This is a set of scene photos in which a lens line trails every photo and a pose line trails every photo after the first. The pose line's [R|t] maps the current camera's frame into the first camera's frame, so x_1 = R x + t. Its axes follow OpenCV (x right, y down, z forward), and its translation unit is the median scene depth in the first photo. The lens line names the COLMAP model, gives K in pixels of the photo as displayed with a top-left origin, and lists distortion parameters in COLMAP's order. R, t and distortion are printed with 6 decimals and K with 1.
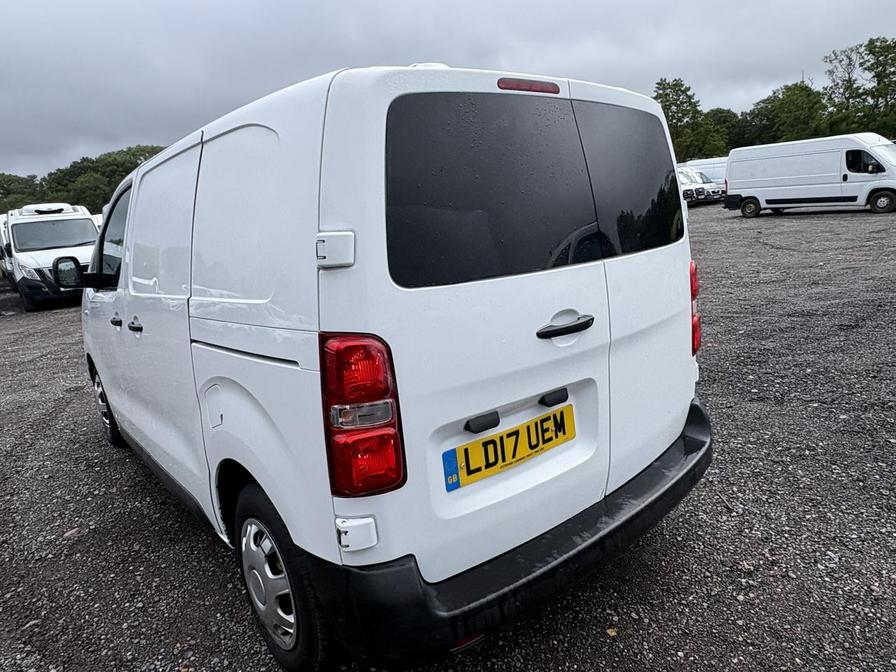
lens RADIAL K [[563.8, 0, 447.5], [0, 563.8, 332.5], [0, 0, 1]] dist [0.006470, 0.000921]
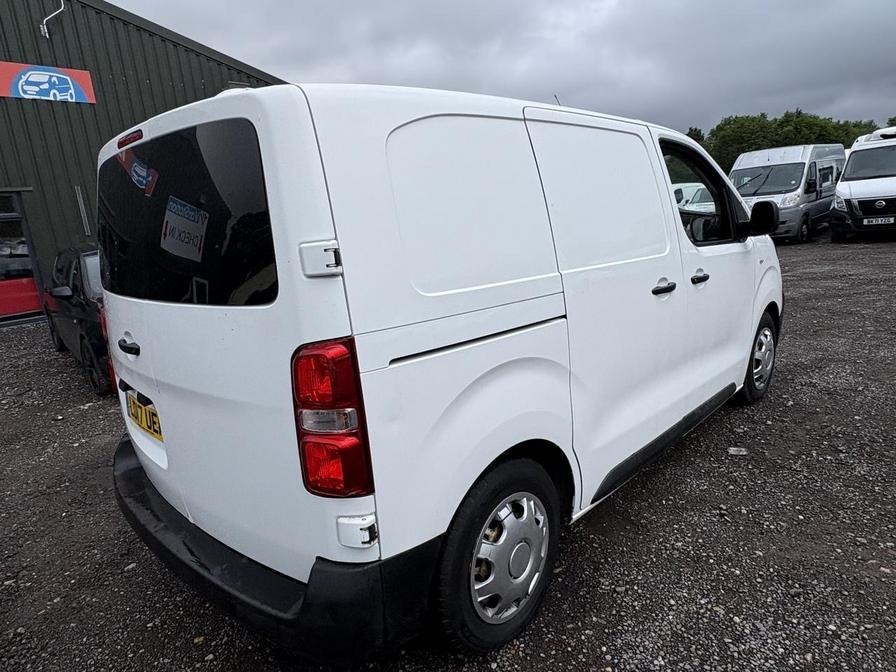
lens RADIAL K [[563.8, 0, 447.5], [0, 563.8, 332.5], [0, 0, 1]] dist [0.006470, 0.000921]
pose [[0.119260, 0.282304, -0.951883, 0.357164], [-0.136058, 0.954328, 0.265983, -0.112757], [0.983496, 0.097790, 0.152223, 0.373448]]
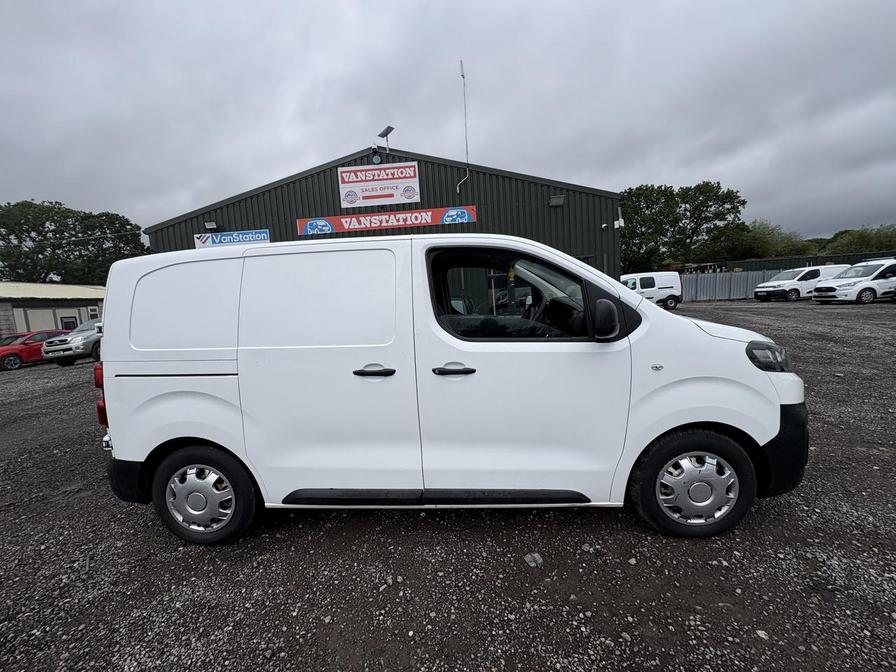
lens RADIAL K [[356.4, 0, 448.0], [0, 356.4, 336.0], [0, 0, 1]] dist [0.001091, -0.000530]
pose [[-0.682465, 0.215236, -0.698509, 0.158026], [-0.028089, 0.947231, 0.319320, -0.185931], [0.730379, 0.237545, -0.640406, 0.807998]]
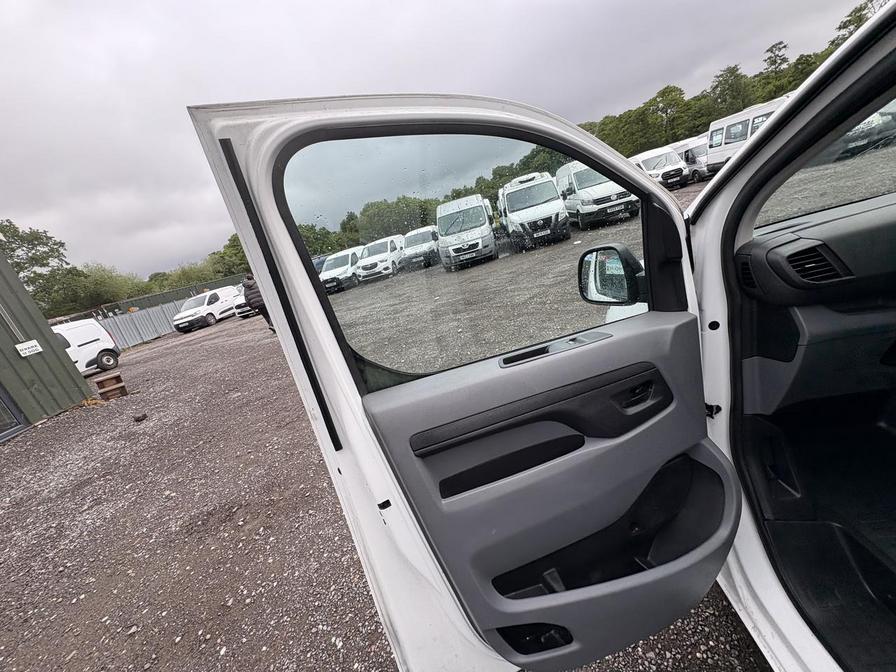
lens RADIAL K [[356.4, 0, 448.0], [0, 356.4, 336.0], [0, 0, 1]] dist [0.001091, -0.000530]
pose [[0.690071, 0.122202, -0.713350, -0.296365], [0.049998, 0.975238, 0.215432, -0.066949], [0.722012, -0.184330, 0.666874, 0.355139]]
